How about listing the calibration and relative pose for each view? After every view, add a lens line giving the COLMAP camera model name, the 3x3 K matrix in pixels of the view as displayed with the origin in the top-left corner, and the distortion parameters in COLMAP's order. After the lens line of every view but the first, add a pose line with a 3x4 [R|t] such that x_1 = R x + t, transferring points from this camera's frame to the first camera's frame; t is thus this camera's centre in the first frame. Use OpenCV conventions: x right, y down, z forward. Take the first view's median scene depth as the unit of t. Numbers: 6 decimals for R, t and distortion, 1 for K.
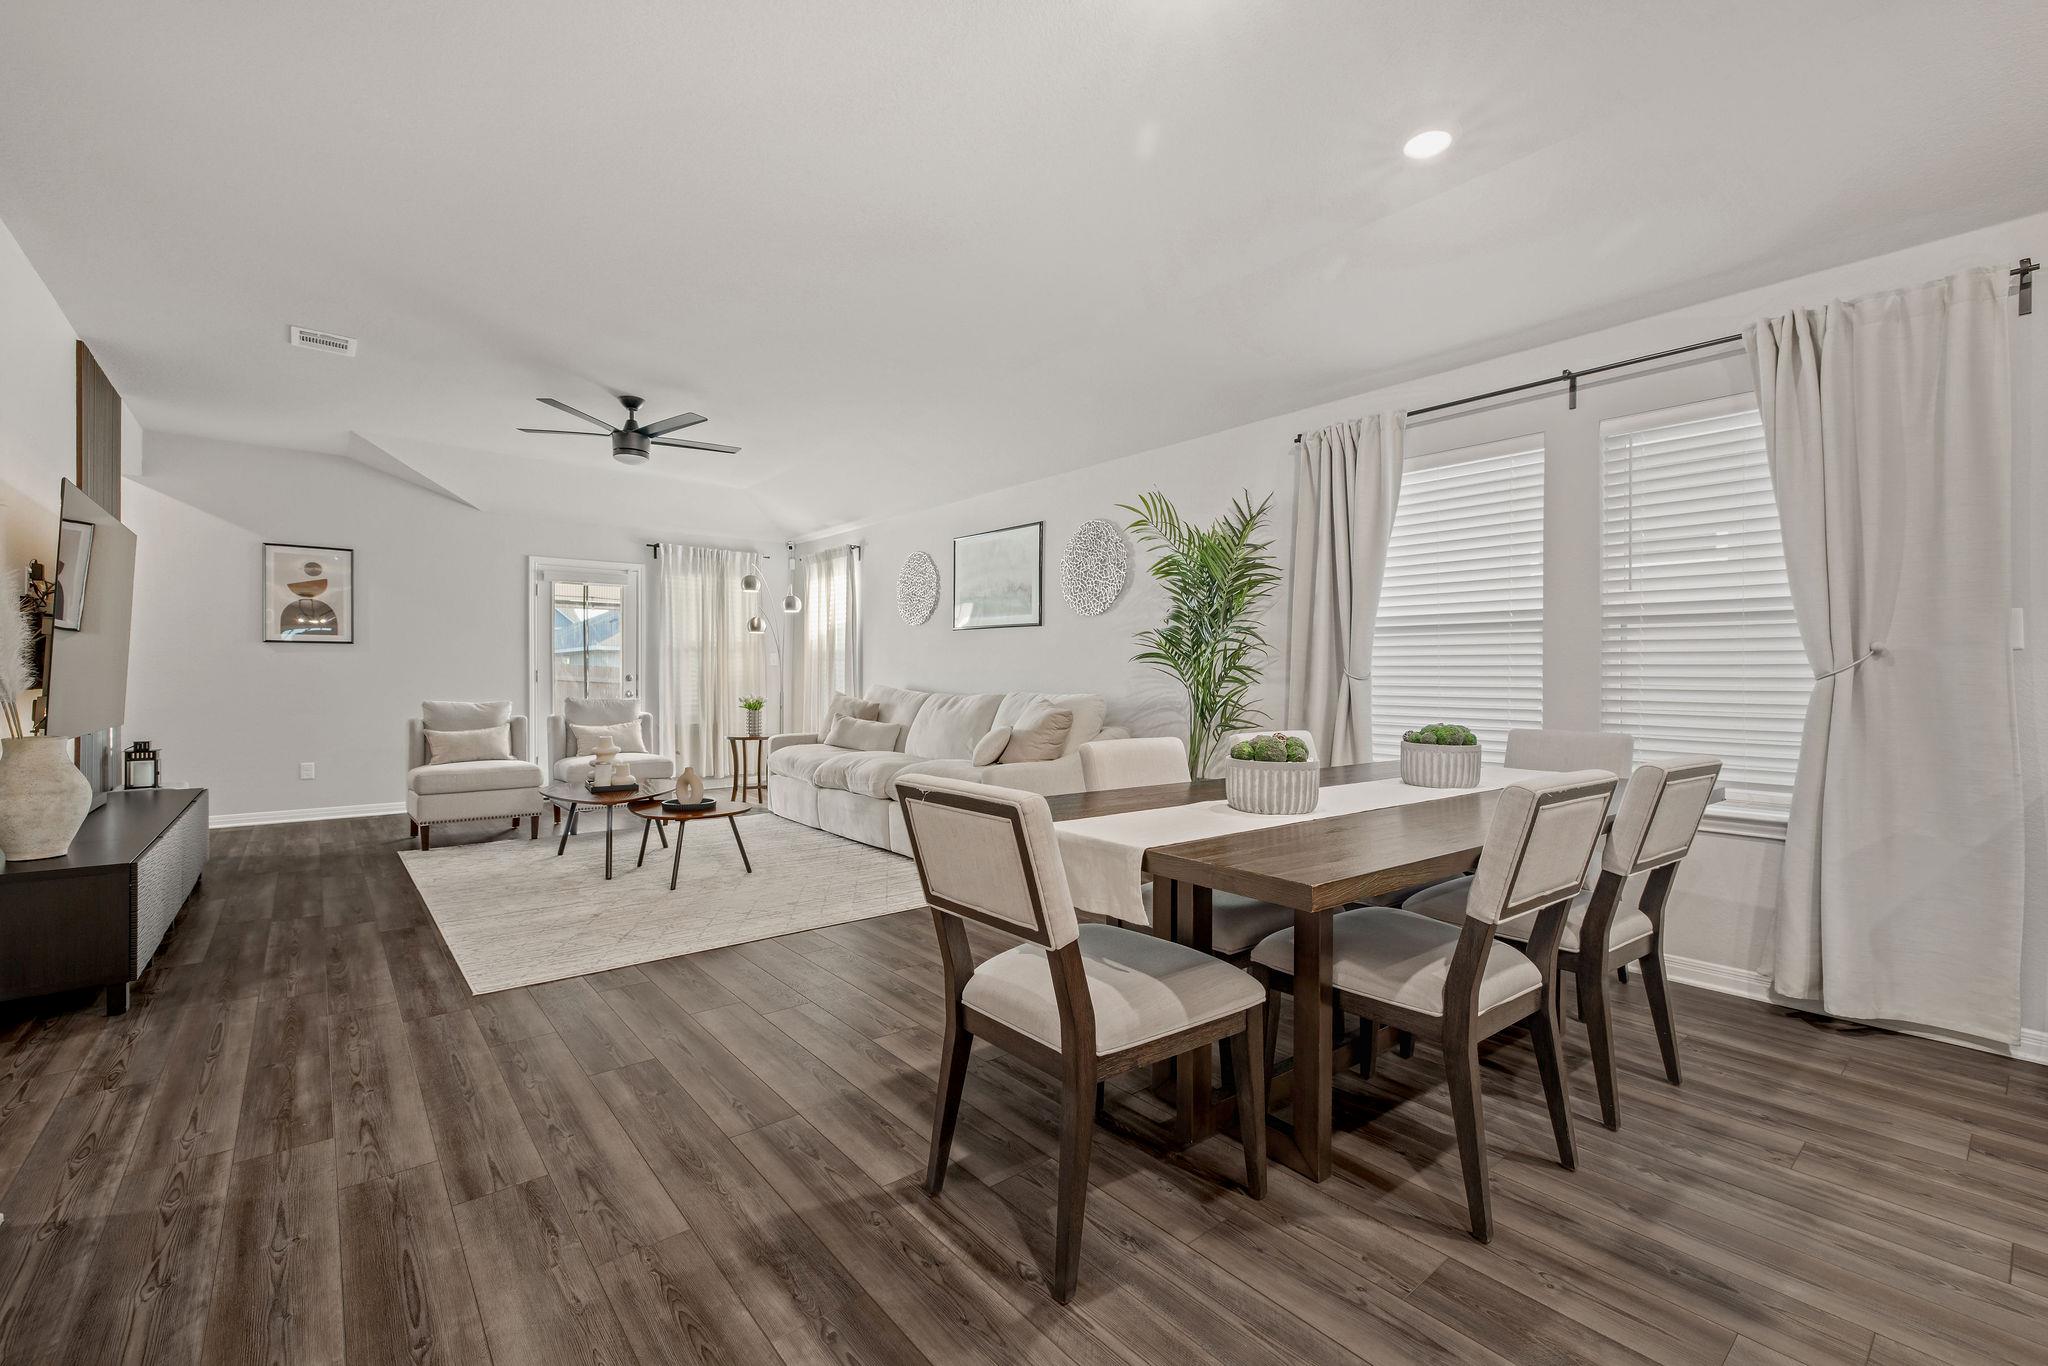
lens RADIAL K [[864.9, 0, 1031.1], [0, 864.9, 686.0], [0, 0, 1]] dist [-0.004448, 0.000503]
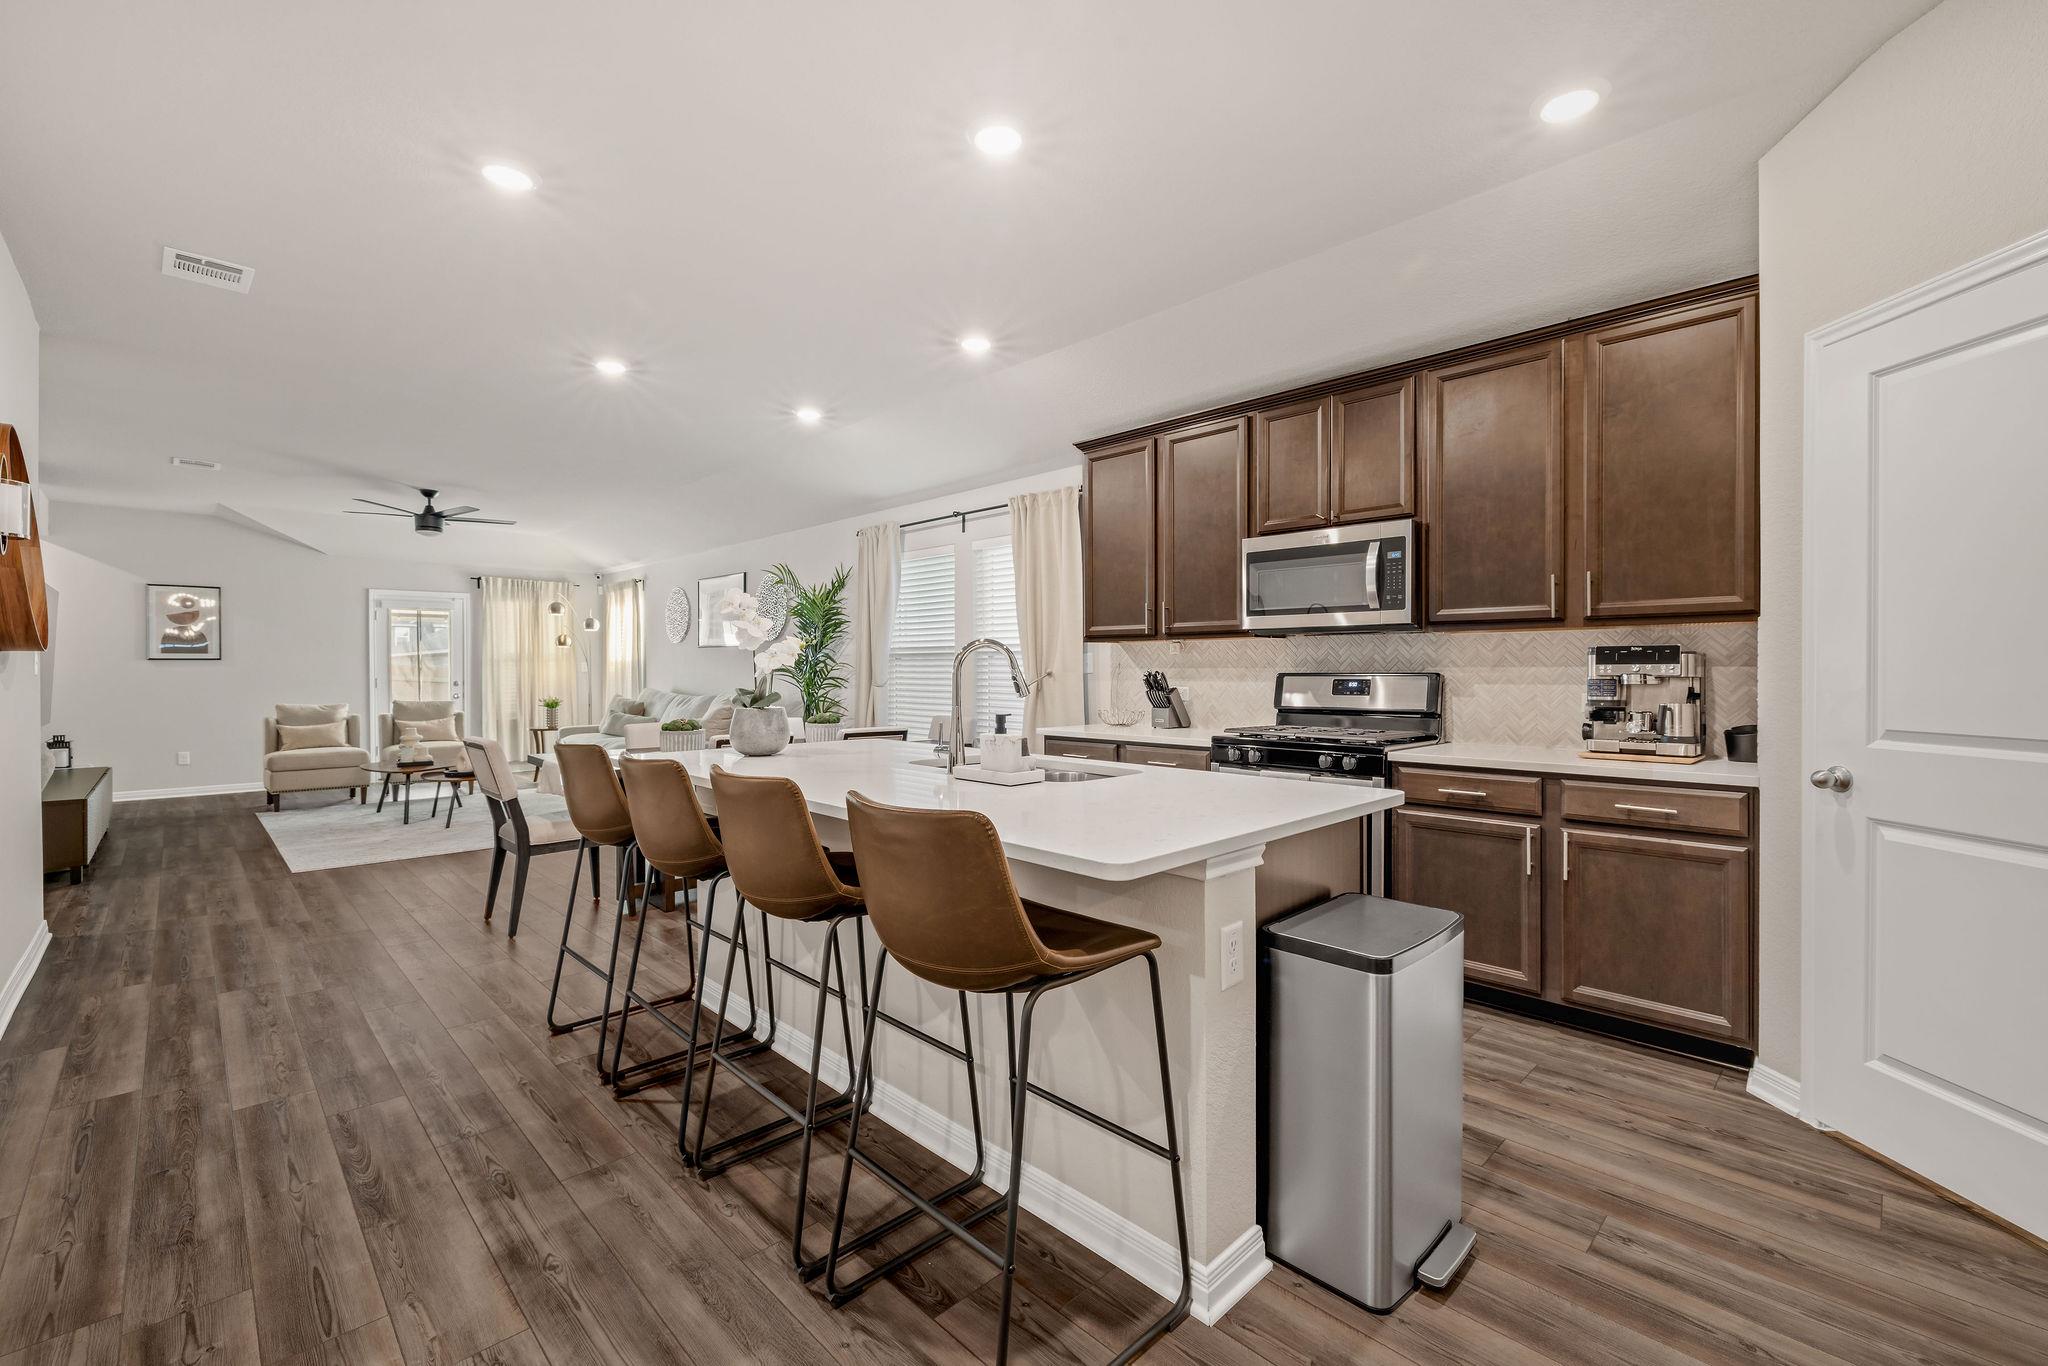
lens RADIAL K [[864.9, 0, 1029.4], [0, 864.9, 674.7], [0, 0, 1]] dist [-0.004448, 0.000503]
pose [[0.996385, -0.007061, 0.084661, 0.405976], [0.007519, 0.999959, -0.005099, -0.014817], [-0.084622, 0.005717, 0.996397, -0.506971]]
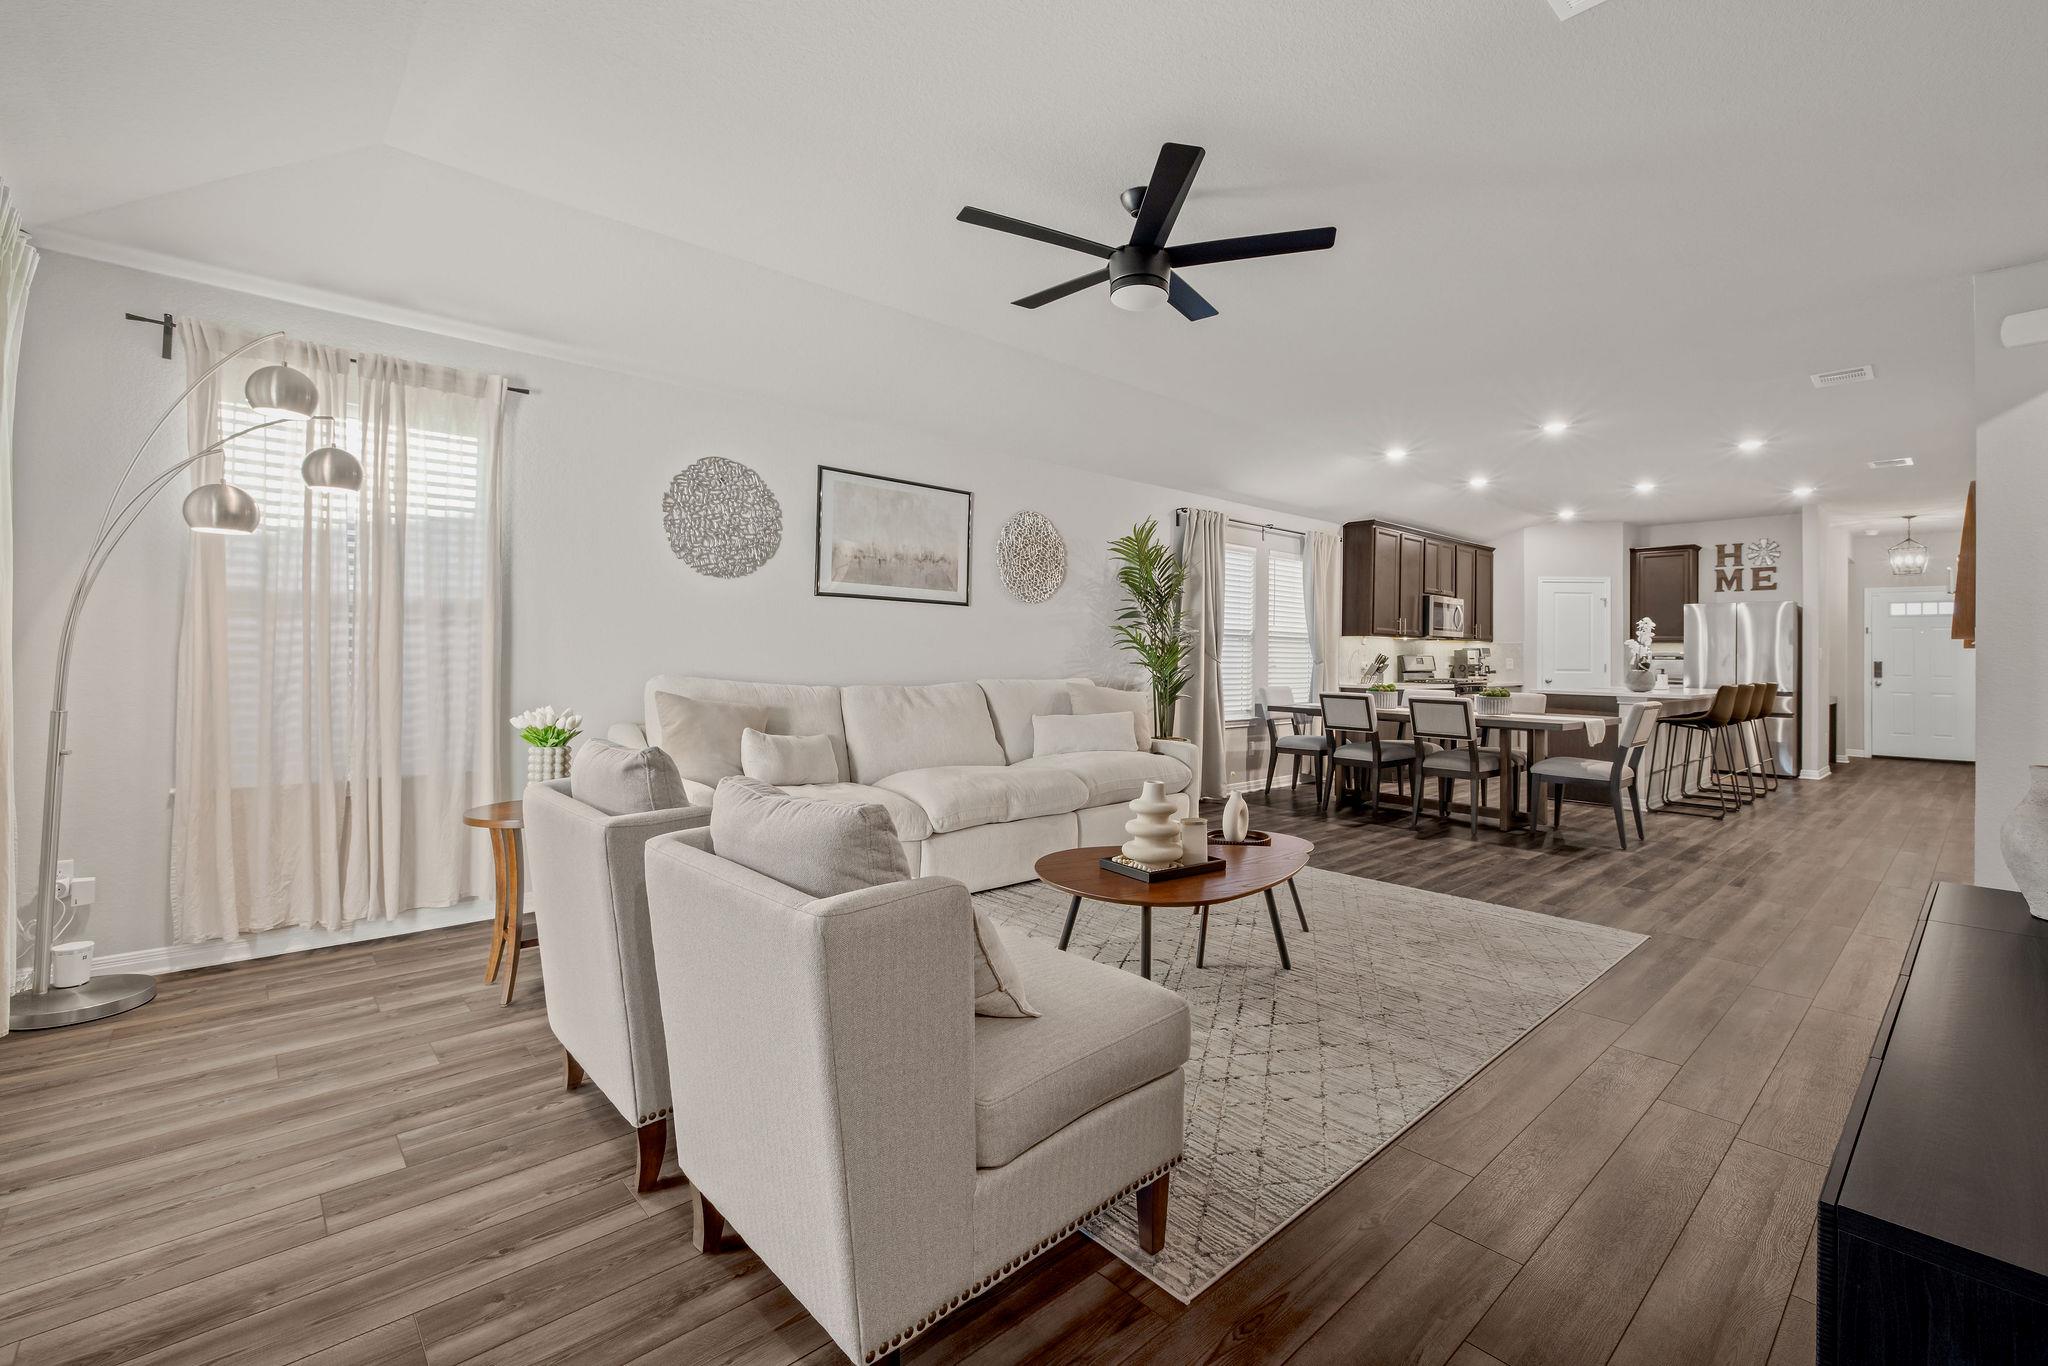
lens RADIAL K [[887.8, 0, 1059.4], [0, 887.8, 636.2], [0, 0, 1]] dist [-0.002890, -0.000027]
pose [[-0.058563, 0.012810, 0.998202, -1.072079], [-0.004087, 0.999906, -0.013071, -0.029794], [-0.998275, -0.004845, -0.058505, 1.102921]]
